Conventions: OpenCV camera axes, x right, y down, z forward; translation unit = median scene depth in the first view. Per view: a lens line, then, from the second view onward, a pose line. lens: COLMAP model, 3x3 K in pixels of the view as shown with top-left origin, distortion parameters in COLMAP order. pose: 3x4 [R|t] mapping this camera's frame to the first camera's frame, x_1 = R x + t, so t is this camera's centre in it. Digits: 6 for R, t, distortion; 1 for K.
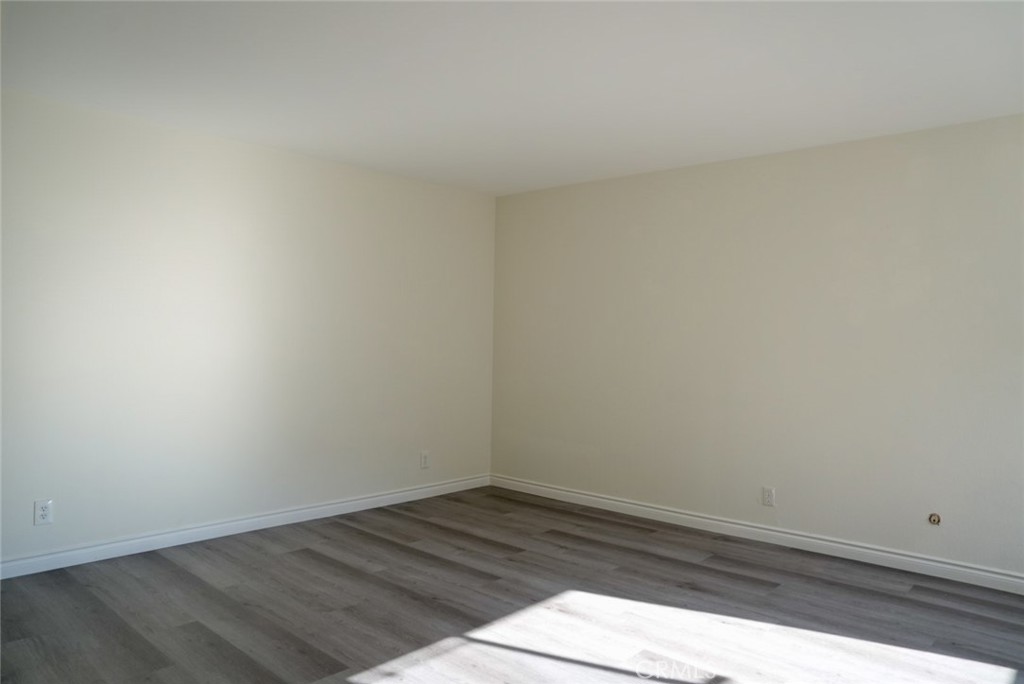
lens RADIAL K [[693.1, 0, 512.7], [0, 693.1, 341.2], [0, 0, 1]] dist [-0.083838, 0.024377]
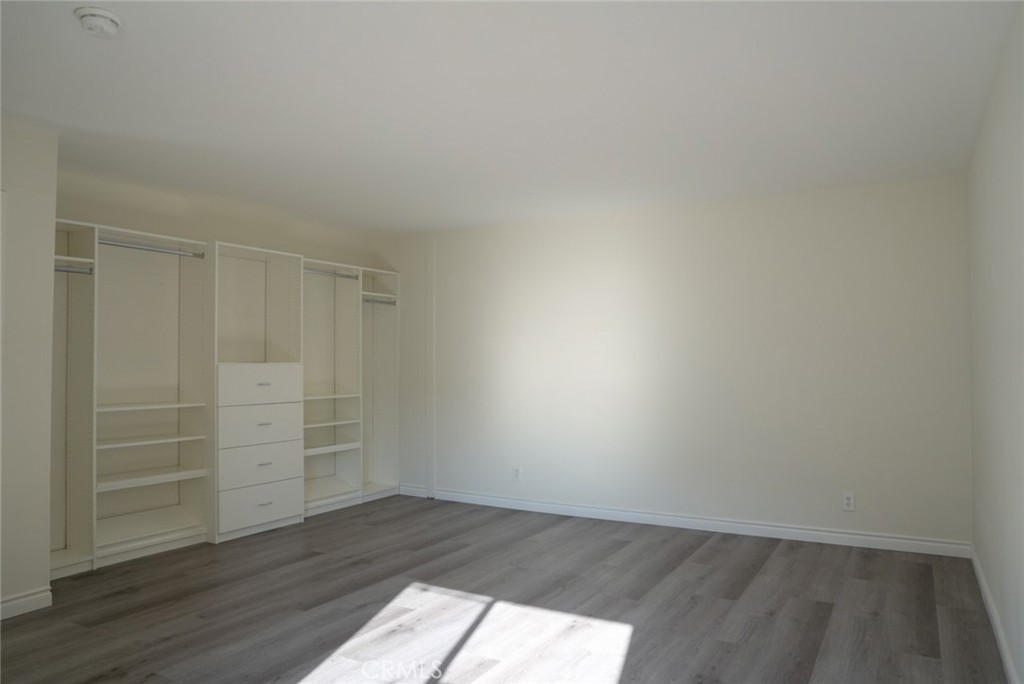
lens RADIAL K [[693.1, 0, 513.5], [0, 693.1, 343.3], [0, 0, 1]] dist [-0.083838, 0.024377]
pose [[0.196444, -0.048971, -0.979291, 1.035943], [0.007458, 0.998798, -0.048450, 0.018205], [0.980487, 0.002214, 0.196573, 0.683167]]
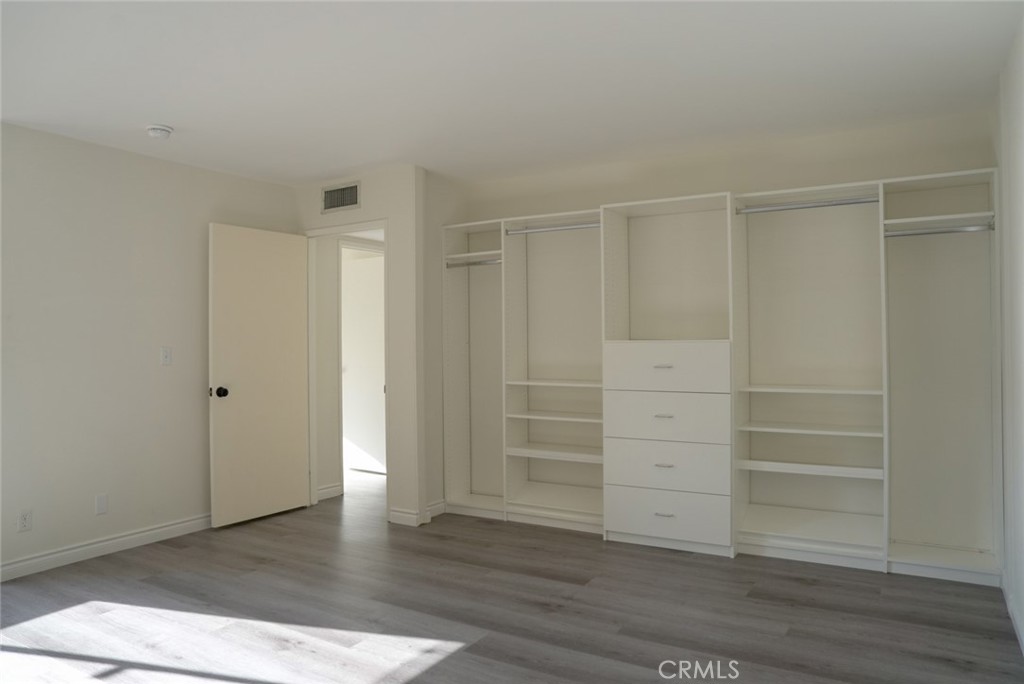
lens RADIAL K [[693.1, 0, 511.9], [0, 693.1, 341.5], [0, 0, 1]] dist [-0.083838, 0.024377]
pose [[-0.981292, -0.019532, -0.191531, -0.077258], [-0.018990, 0.999809, -0.004668, -0.003479], [0.191585, -0.000943, -0.981476, 1.608433]]
